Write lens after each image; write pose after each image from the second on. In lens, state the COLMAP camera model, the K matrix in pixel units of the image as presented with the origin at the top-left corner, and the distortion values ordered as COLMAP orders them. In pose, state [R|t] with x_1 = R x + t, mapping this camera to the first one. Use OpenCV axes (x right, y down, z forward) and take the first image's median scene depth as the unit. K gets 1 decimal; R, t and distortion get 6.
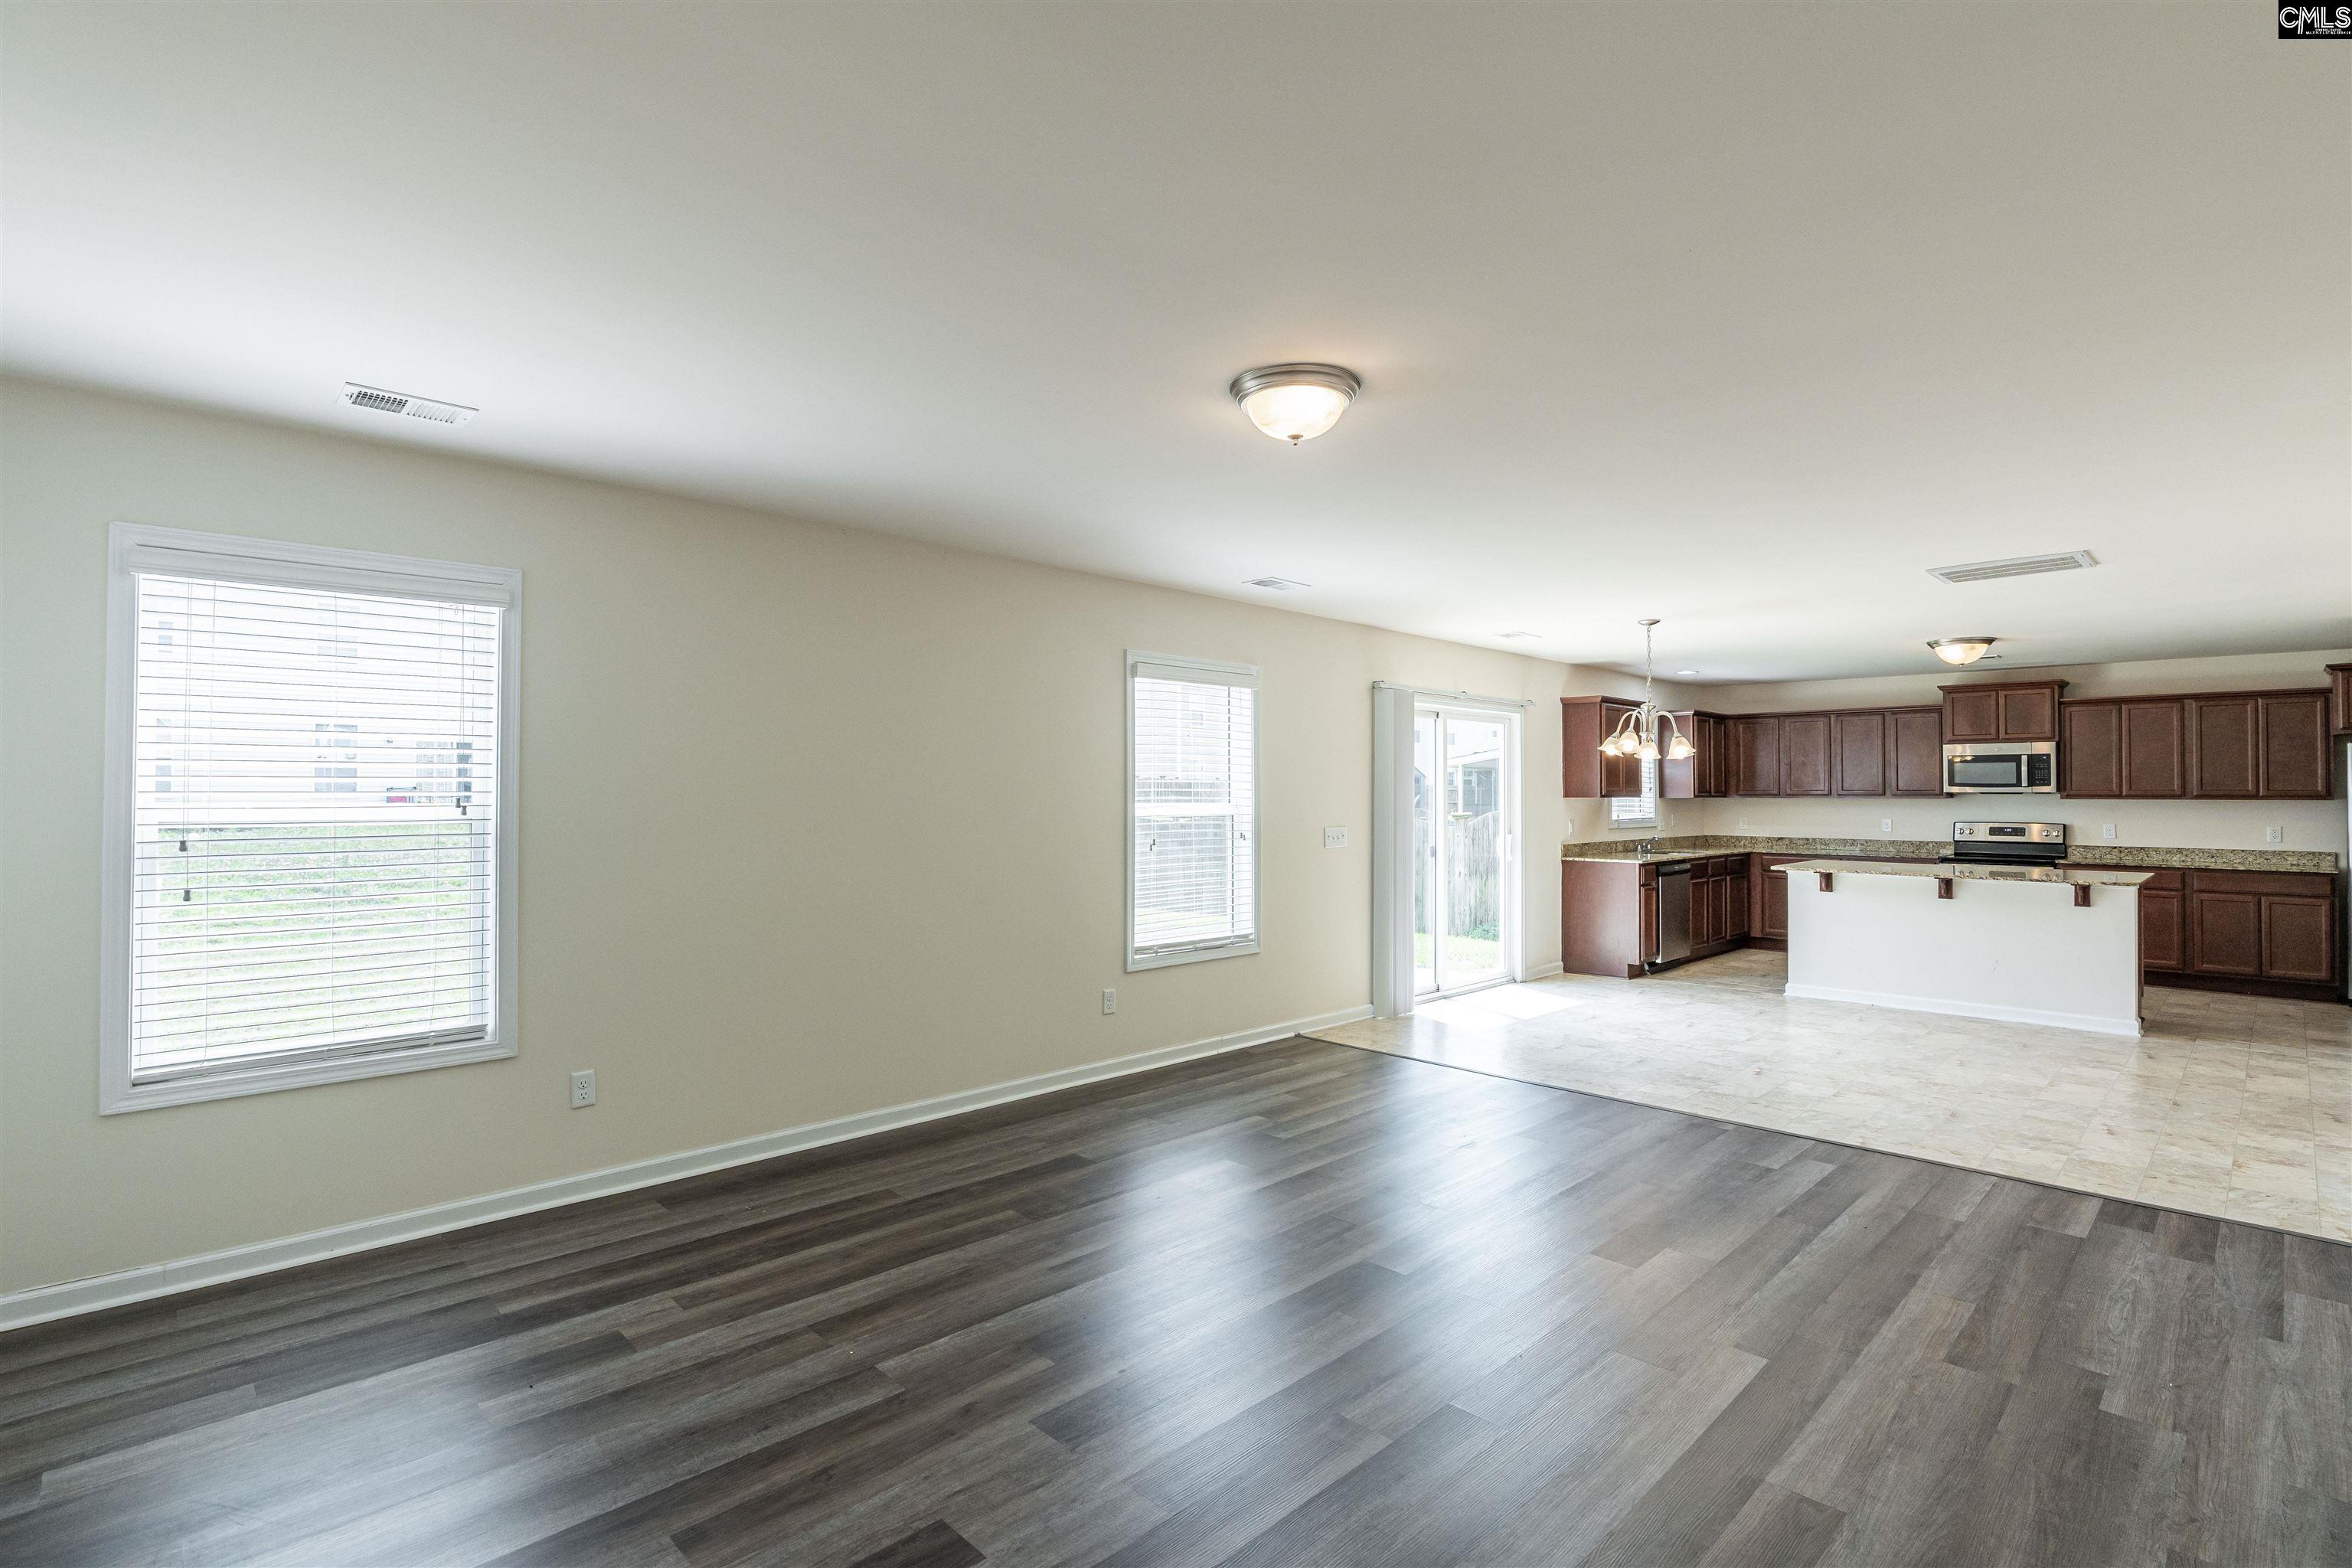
lens RADIAL K [[1098.0, 0, 1180.4], [0, 1098.0, 778.9], [0, 0, 1]] dist [-0.021673, 0.000425]
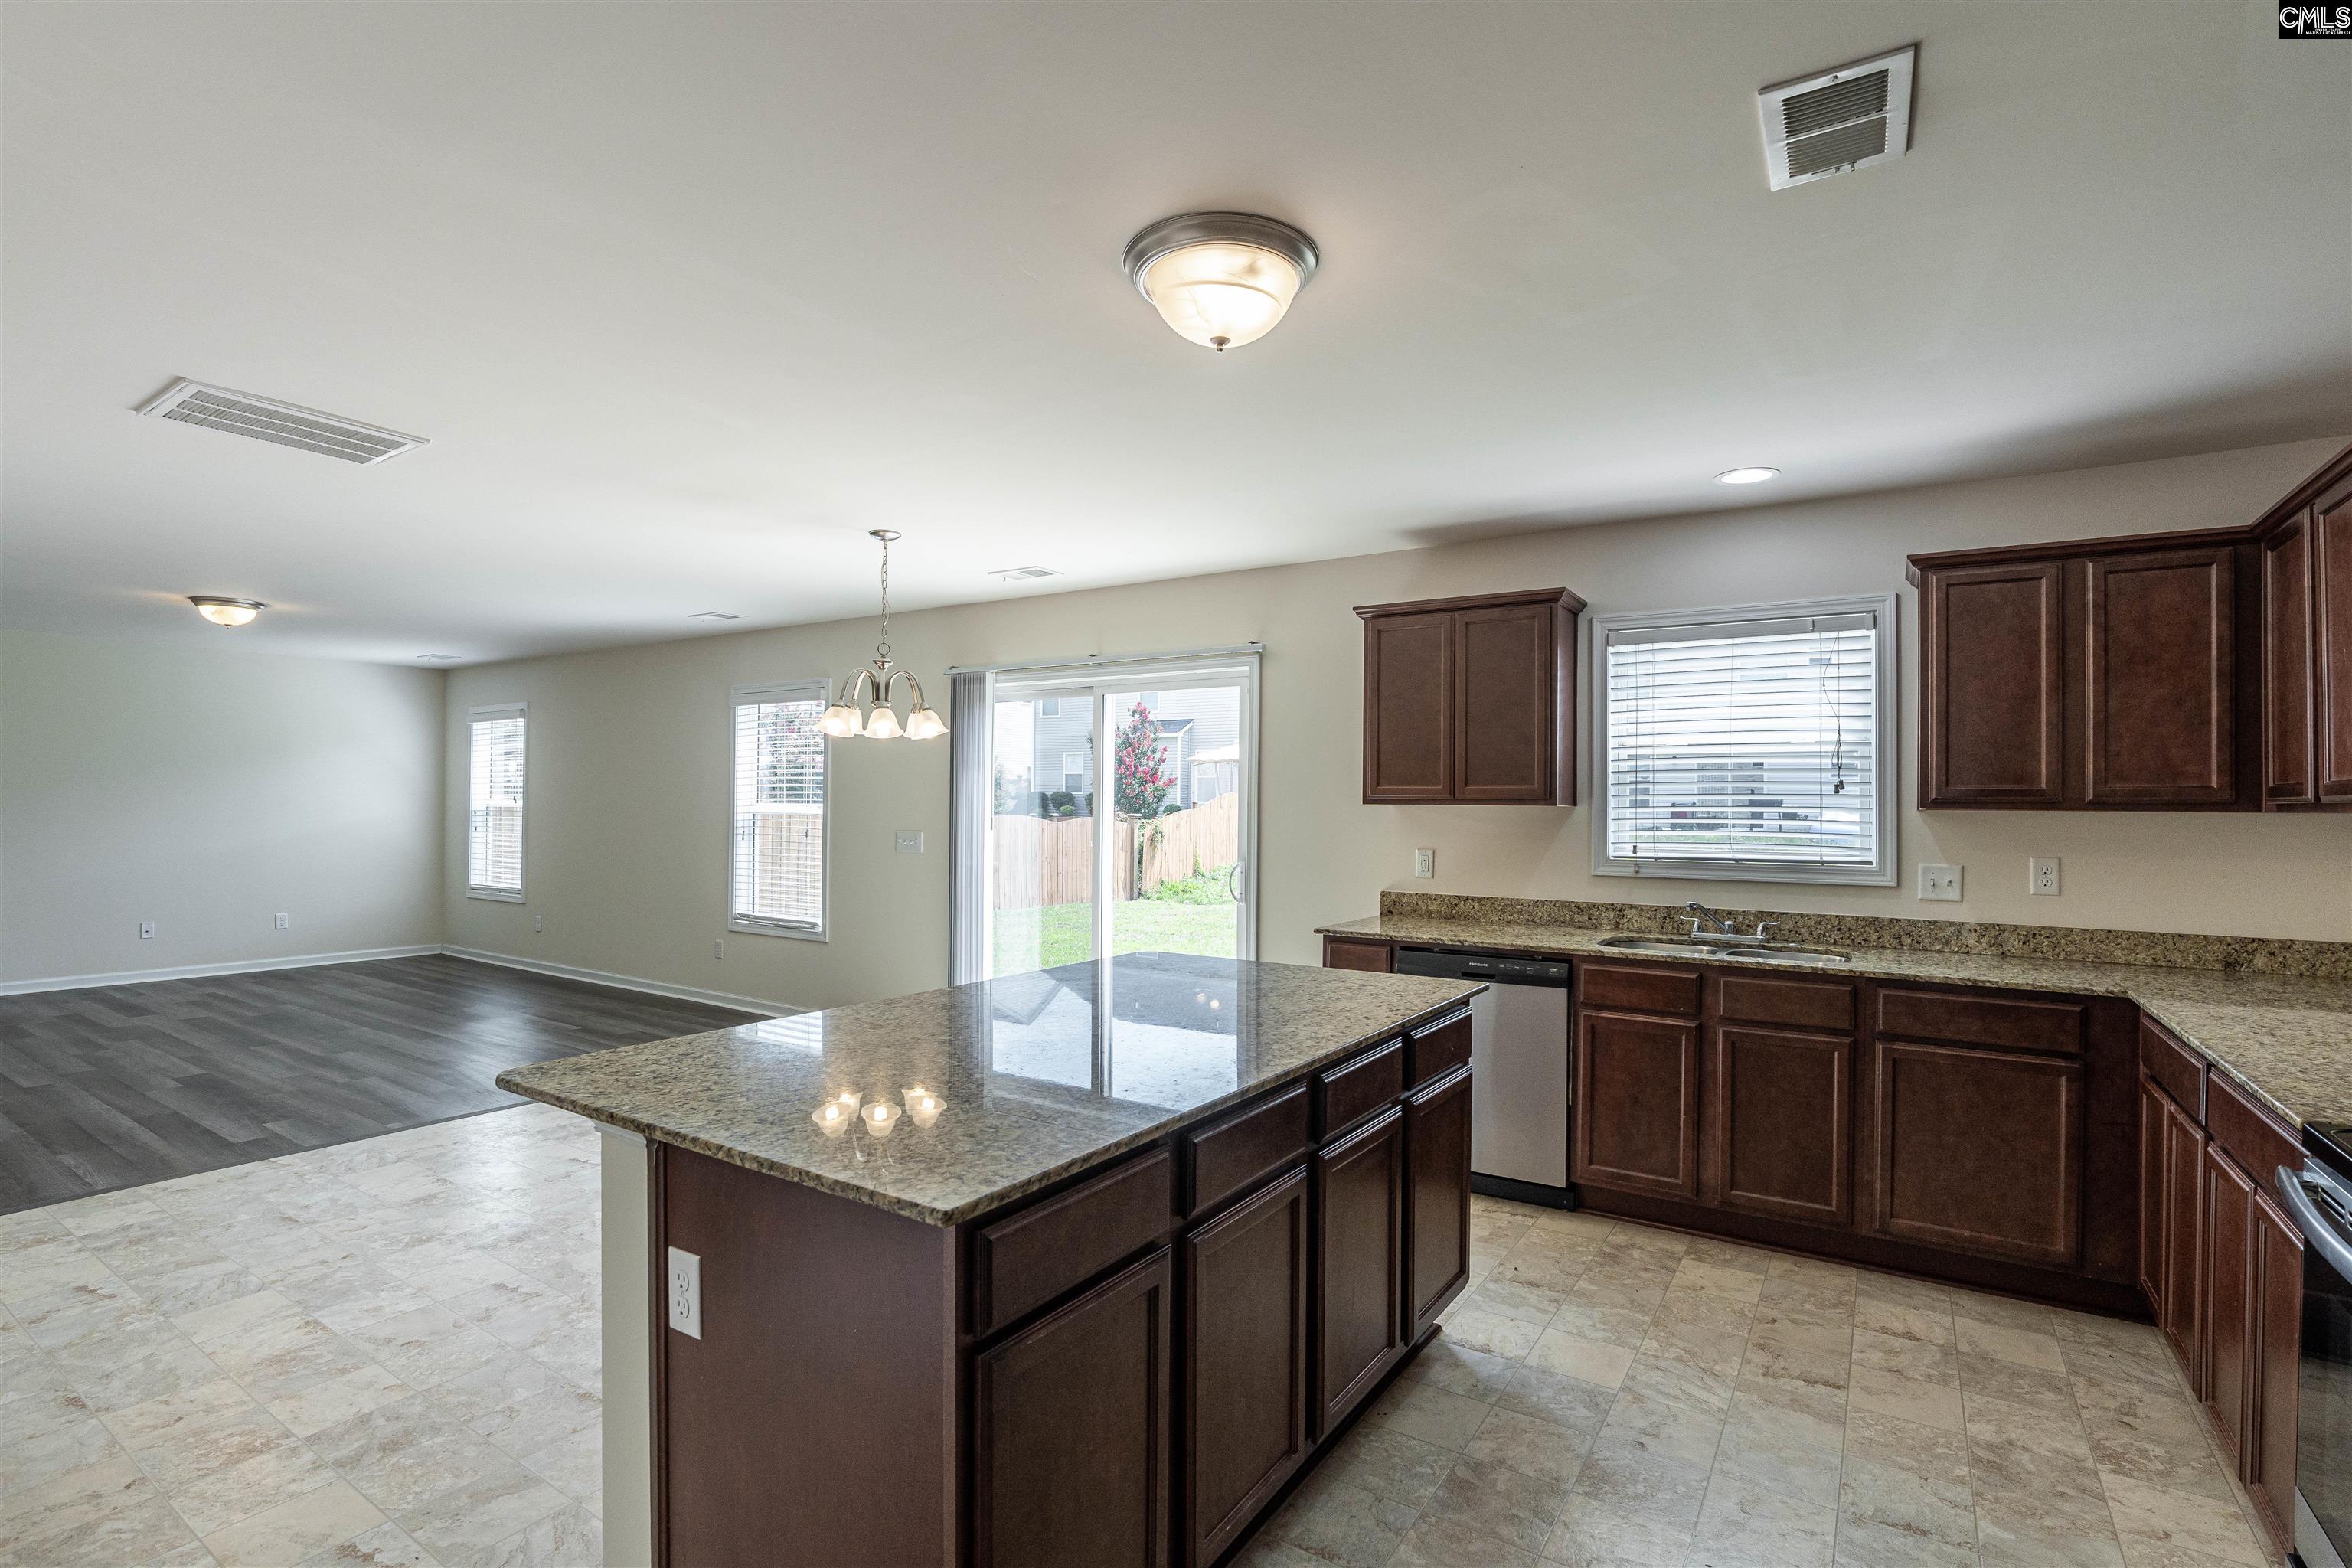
lens RADIAL K [[1100.4, 0, 1180.8], [0, 1100.4, 799.1], [0, 0, 1]] dist [-0.021286, 0.001176]
pose [[0.211702, -0.006618, -0.977312, 1.074175], [0.004708, 0.999972, -0.005751, 0.021203], [0.977323, -0.003383, 0.211727, 0.988158]]
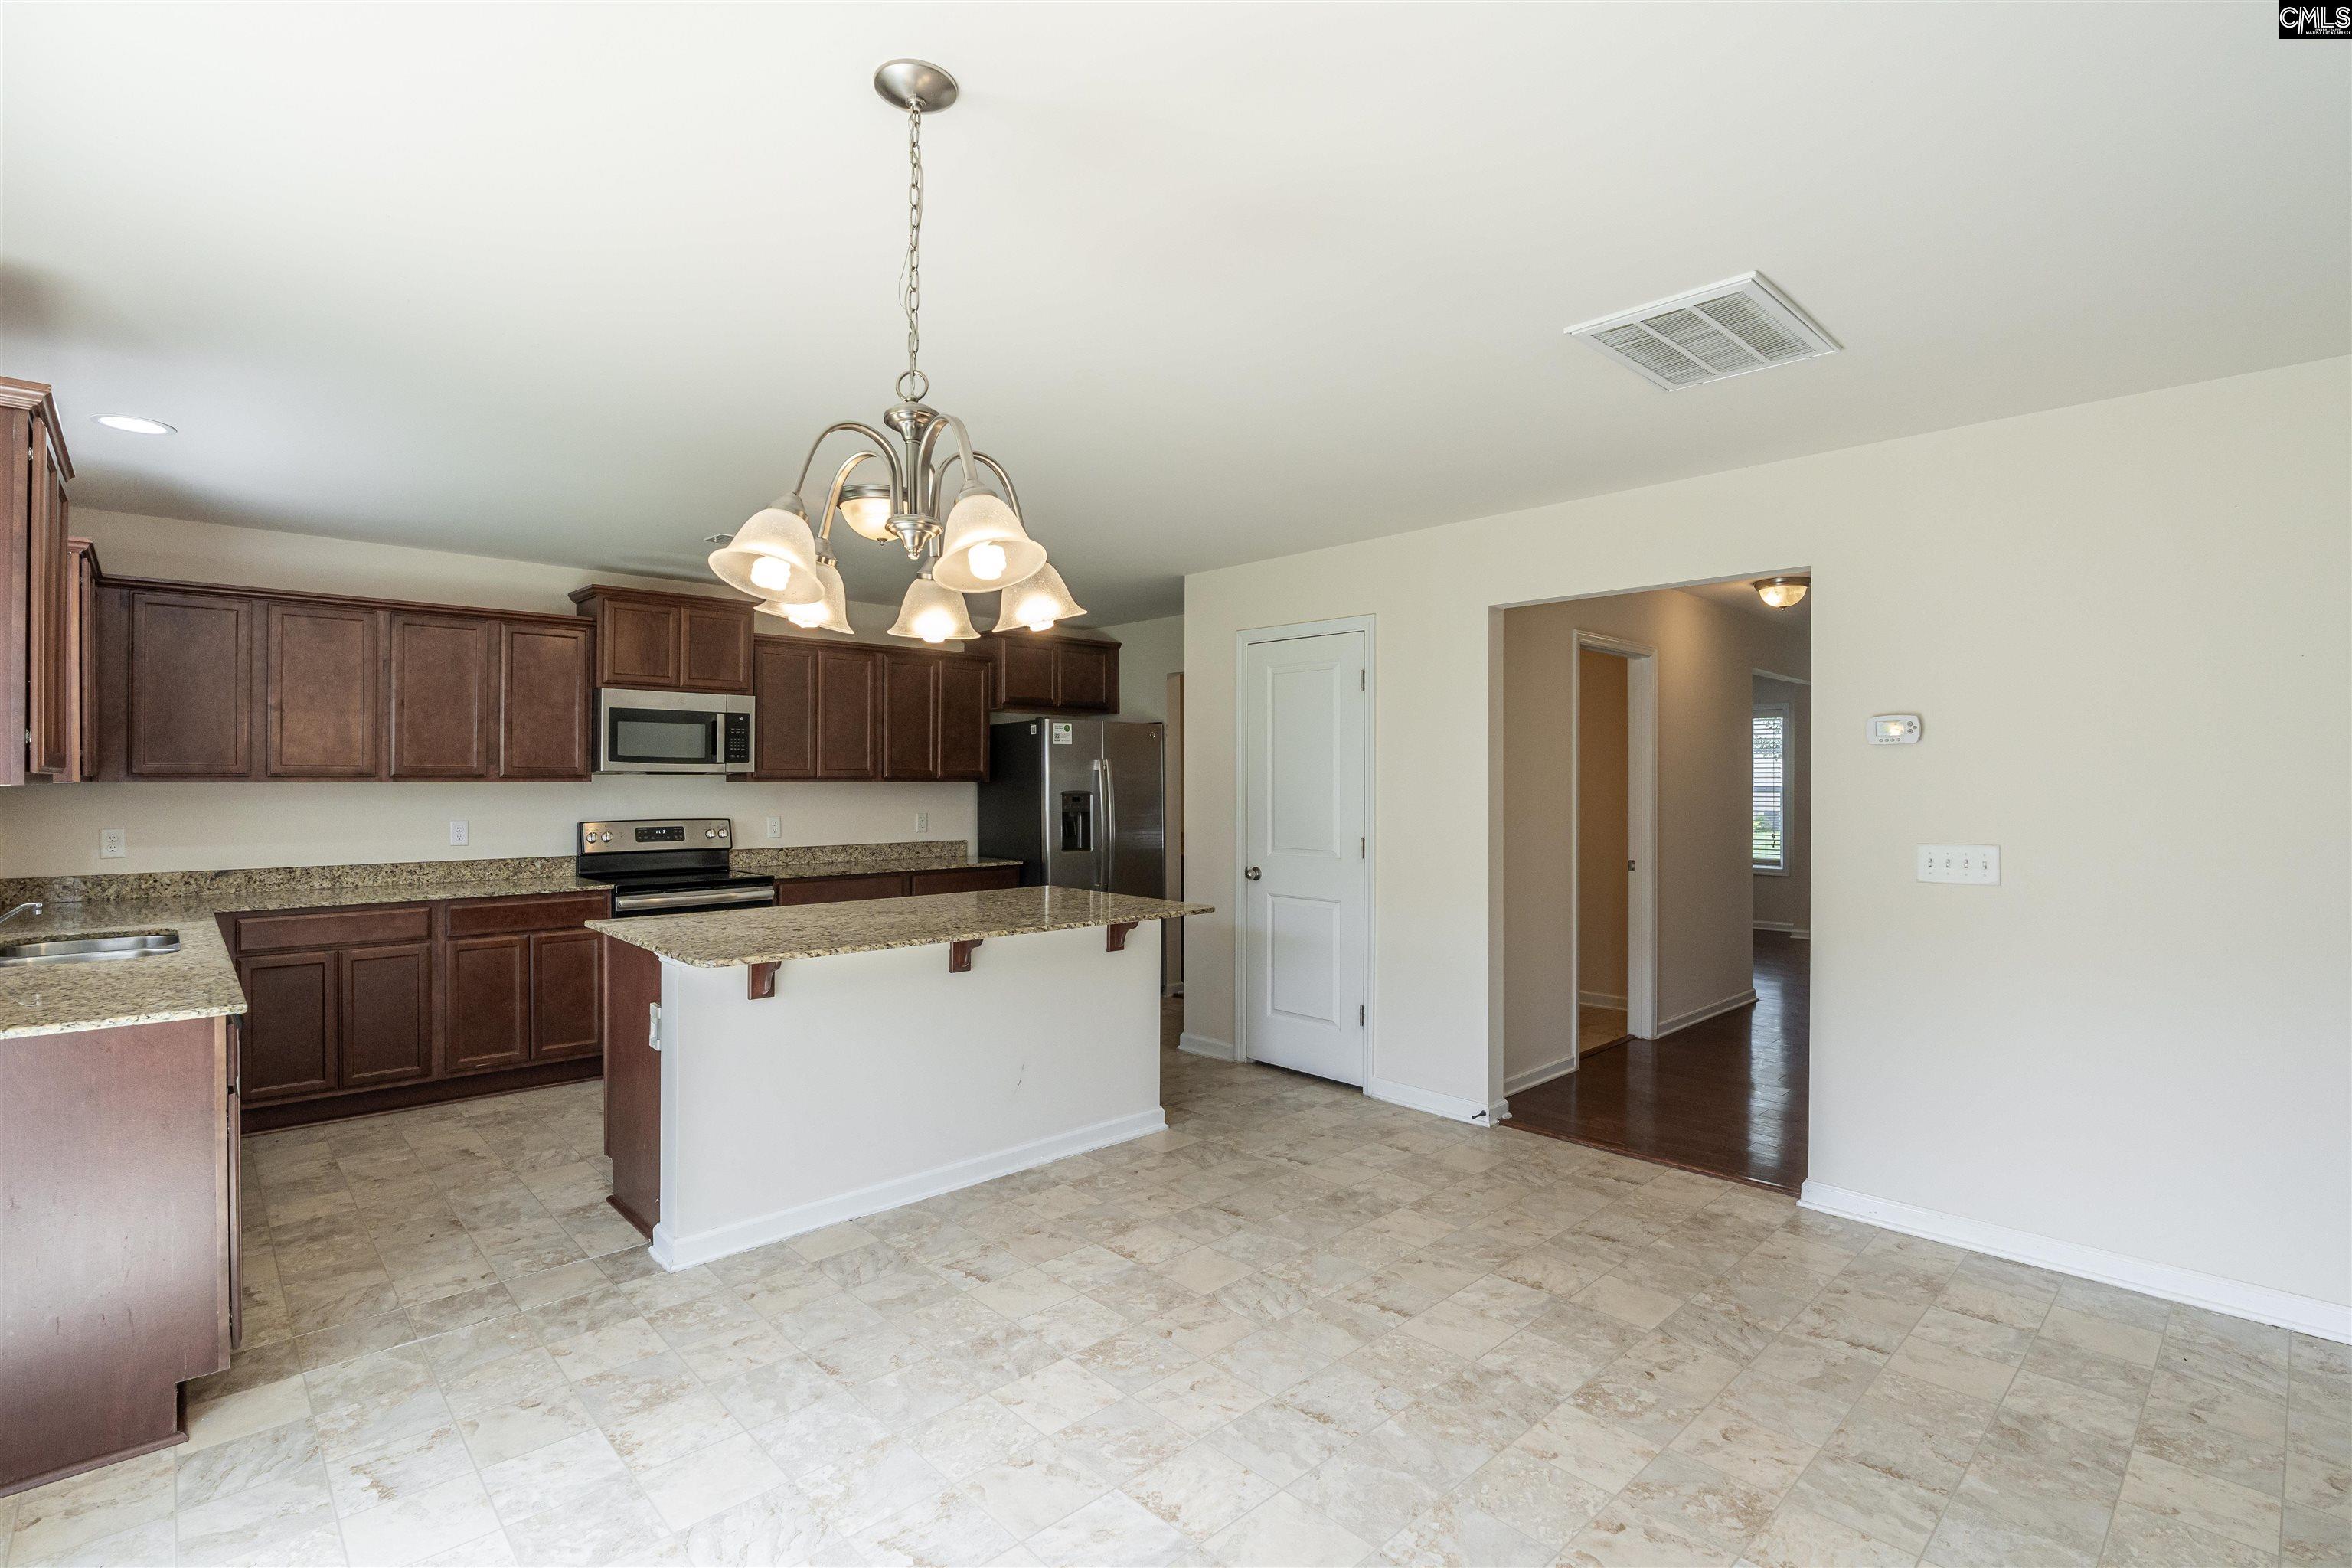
lens RADIAL K [[1104.8, 0, 1176.0], [0, 1104.8, 779.1], [0, 0, 1]] dist [-0.022498, 0.001084]
pose [[0.024549, -0.001708, 0.999697, 0.169546], [-0.016125, 0.999868, 0.002105, 0.013437], [-0.999569, -0.016172, 0.024518, 0.890457]]
